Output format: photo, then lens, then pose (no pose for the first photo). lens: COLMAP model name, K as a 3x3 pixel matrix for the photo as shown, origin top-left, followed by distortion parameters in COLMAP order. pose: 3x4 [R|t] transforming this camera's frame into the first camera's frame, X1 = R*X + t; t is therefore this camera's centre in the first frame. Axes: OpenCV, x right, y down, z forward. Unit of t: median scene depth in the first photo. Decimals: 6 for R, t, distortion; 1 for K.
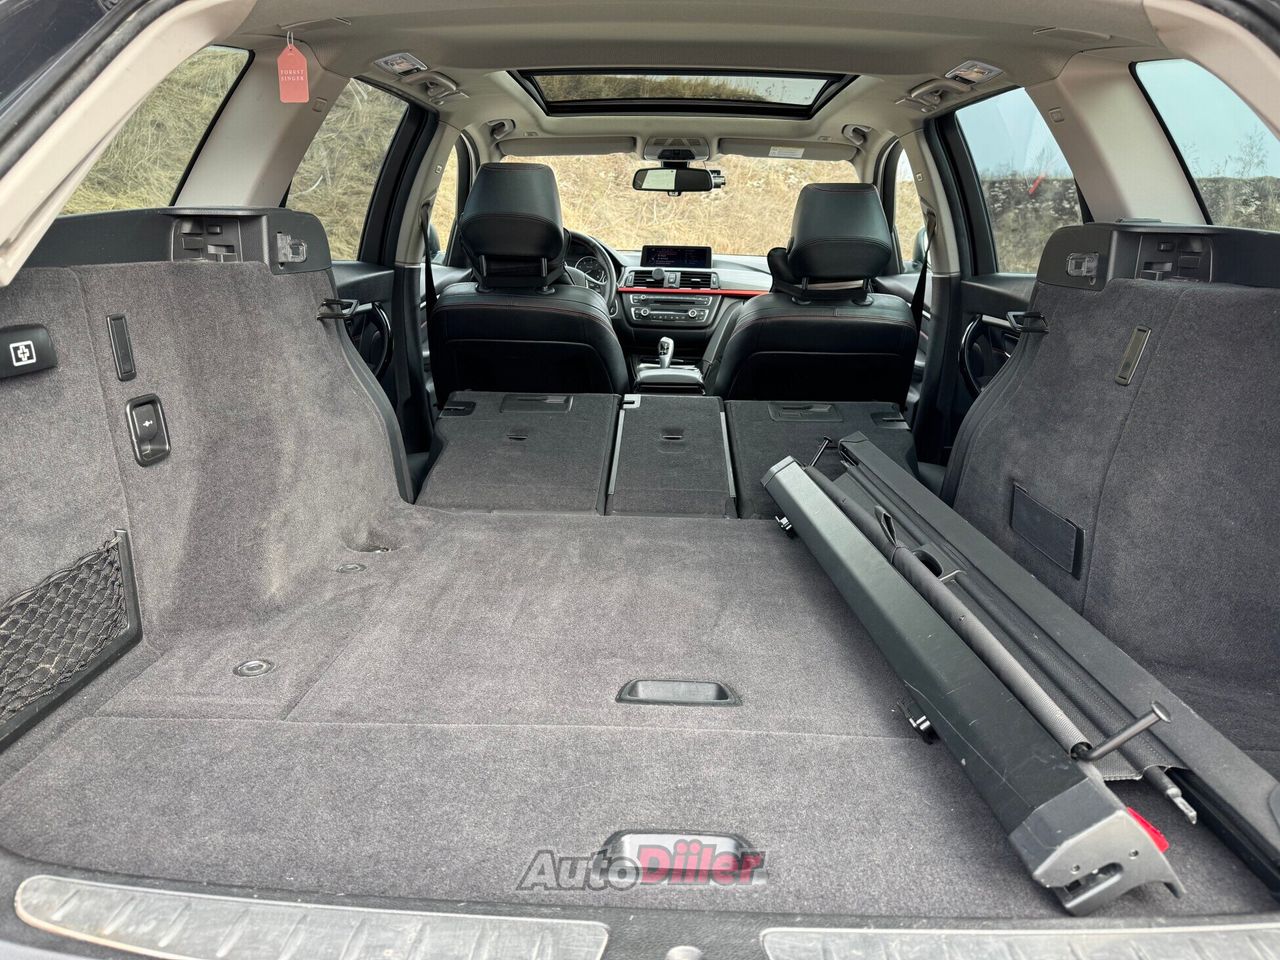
lens RADIAL K [[913.4, 0, 640.0], [0, 913.4, 480.0], [0, 0, 1]] dist [0.076108, -0.104047]
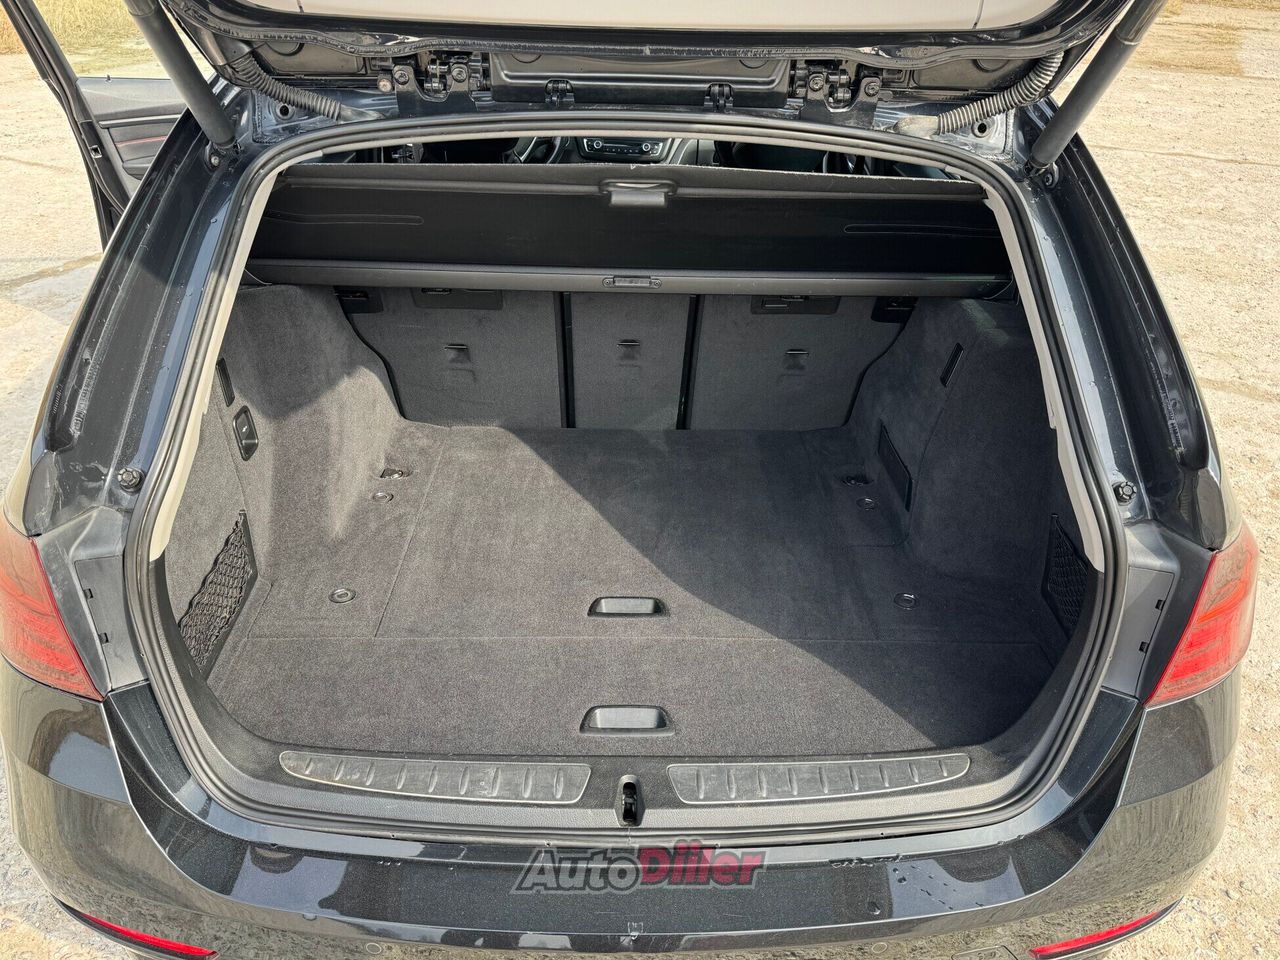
lens RADIAL K [[1045.8, 0, 640.7], [0, 1045.8, 487.7], [0, 0, 1]] dist [0.124331, -0.003909]
pose [[0.999005, -0.017928, 0.040846, -0.005818], [0.006291, 0.963154, 0.268877, -0.457736], [-0.044162, -0.268353, 0.962308, -0.668863]]
